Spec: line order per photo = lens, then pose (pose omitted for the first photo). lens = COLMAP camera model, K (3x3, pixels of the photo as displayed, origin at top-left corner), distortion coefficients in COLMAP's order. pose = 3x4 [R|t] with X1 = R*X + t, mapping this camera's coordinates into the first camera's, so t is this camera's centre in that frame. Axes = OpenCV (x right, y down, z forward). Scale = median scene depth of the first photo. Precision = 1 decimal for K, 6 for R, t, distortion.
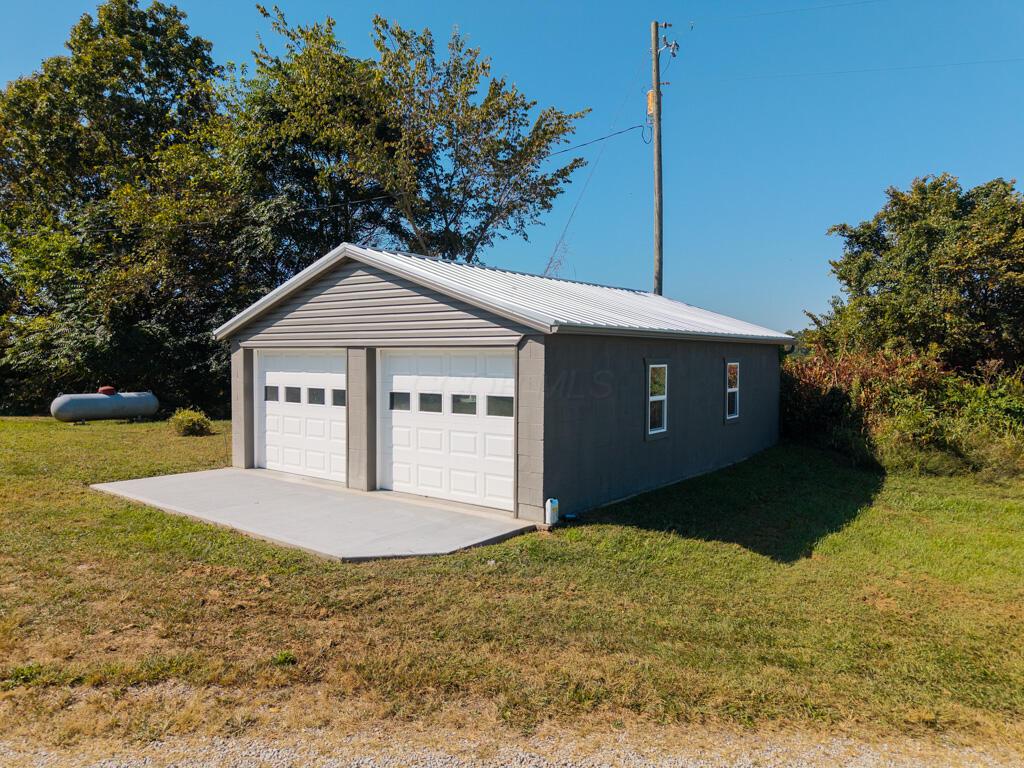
lens RADIAL K [[680.9, 0, 508.7], [0, 680.9, 388.8], [0, 0, 1]] dist [0.013049, -0.012324]
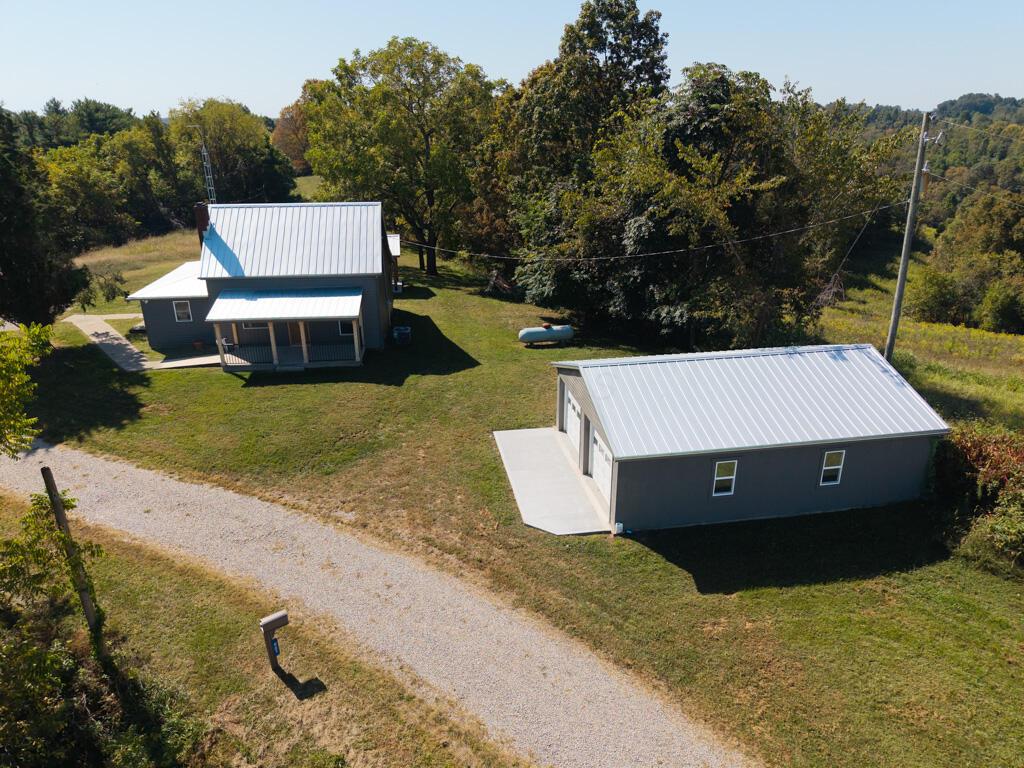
lens RADIAL K [[680.9, 0, 511.0], [0, 680.9, 387.6], [0, 0, 1]] dist [0.013049, -0.012324]
pose [[0.737925, 0.239259, -0.631049, 1.117251], [-0.024580, 0.943956, 0.329153, -0.997434], [0.674435, -0.227379, 0.702450, -0.724388]]
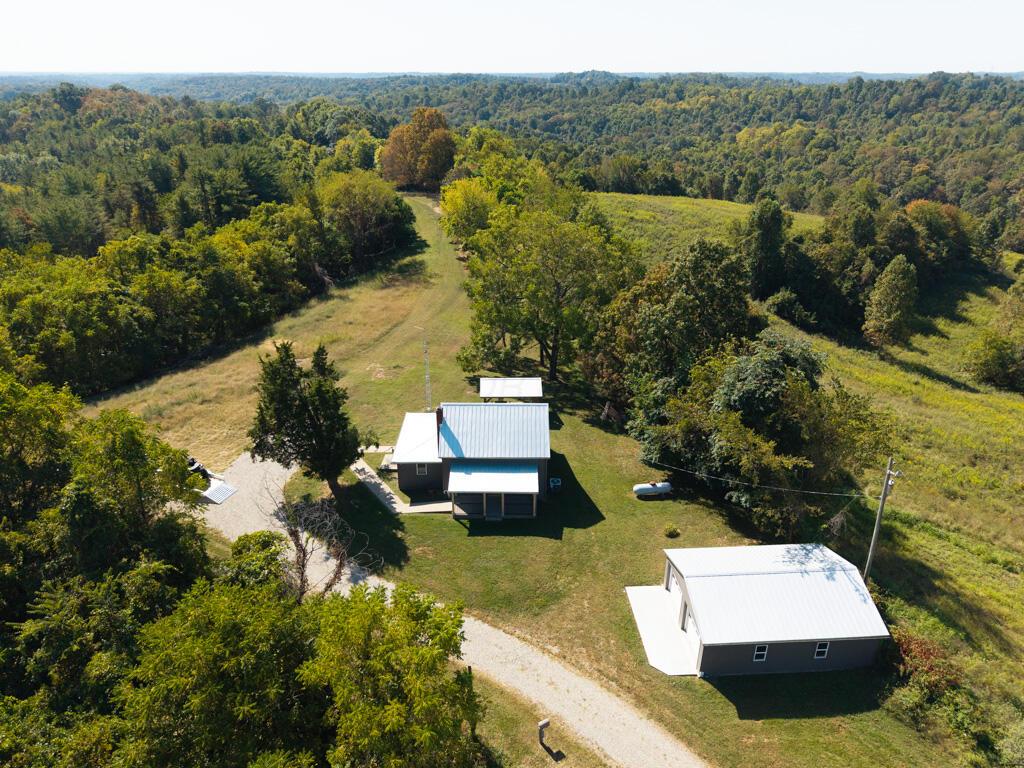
lens RADIAL K [[680.9, 0, 509.1], [0, 680.9, 385.2], [0, 0, 1]] dist [0.013049, -0.012324]
pose [[0.662058, 0.308406, -0.683056, 1.641472], [-0.035845, 0.923393, 0.382178, -3.110106], [0.748595, -0.228540, 0.622395, -2.173116]]
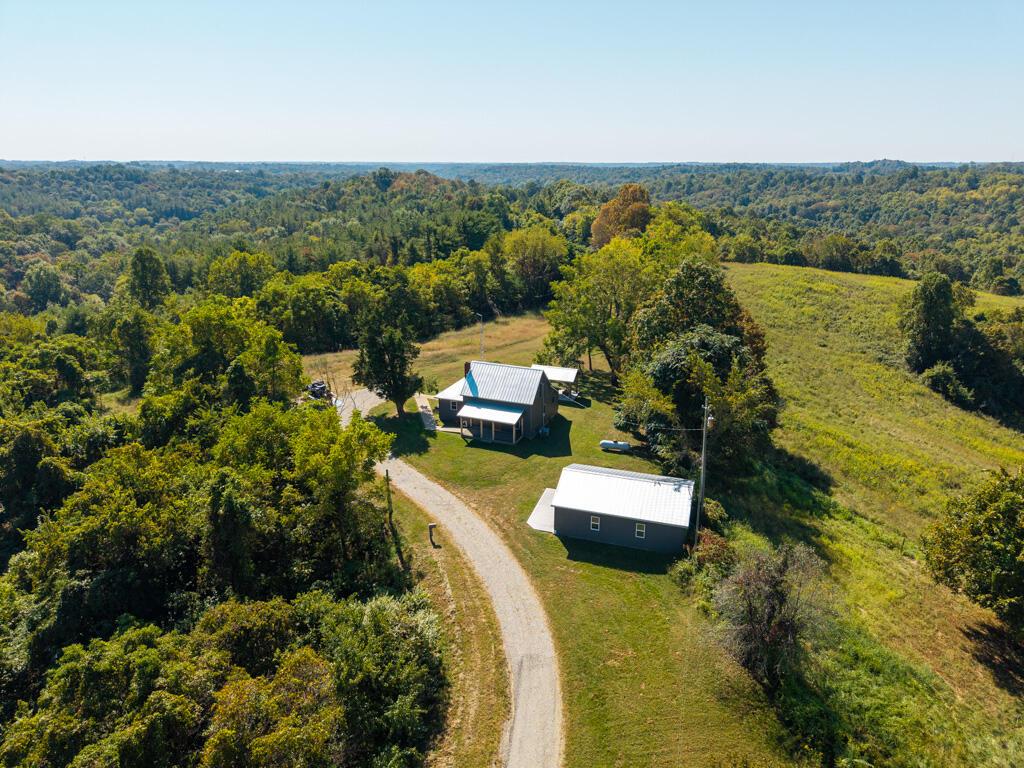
lens RADIAL K [[680.9, 0, 510.3], [0, 680.9, 384.1], [0, 0, 1]] dist [0.013049, -0.012324]
pose [[0.337755, 0.287033, -0.896400, 5.074471], [-0.047733, 0.956365, 0.288249, -2.857982], [0.940023, -0.054569, 0.336718, -1.380976]]
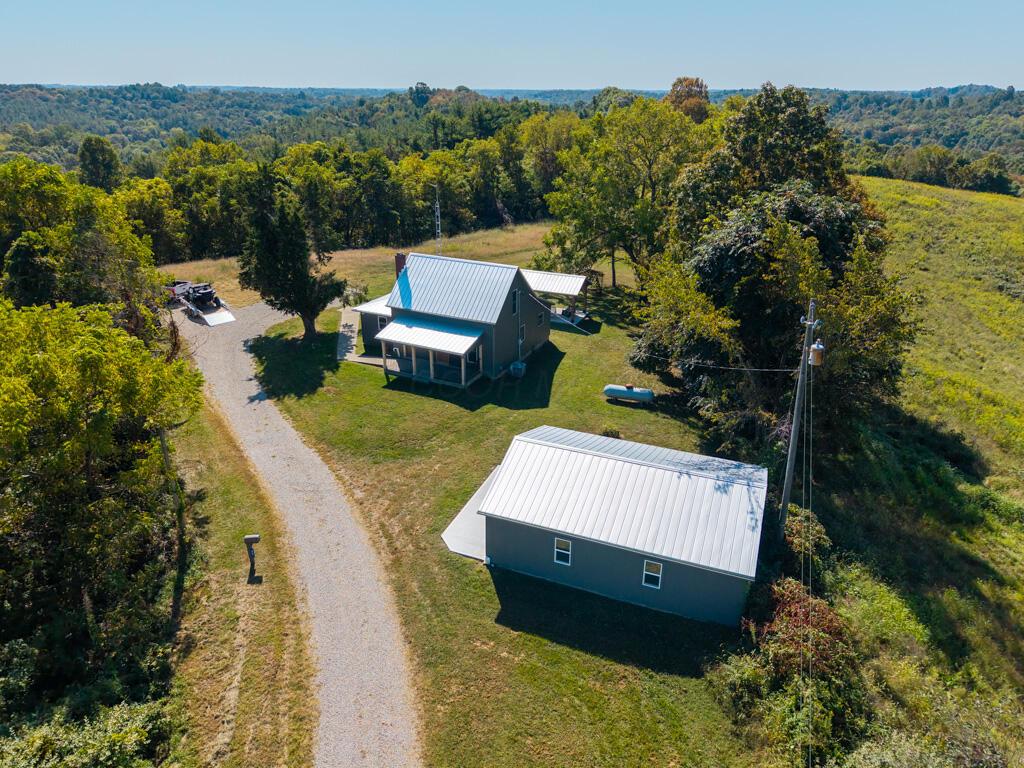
lens RADIAL K [[680.9, 0, 512.8], [0, 680.9, 384.1], [0, 0, 1]] dist [0.013049, -0.012324]
pose [[0.272679, 0.378505, -0.884522, 2.594646], [-0.053333, 0.923895, 0.378912, -1.787533], [0.960626, -0.056147, 0.272114, 0.301414]]
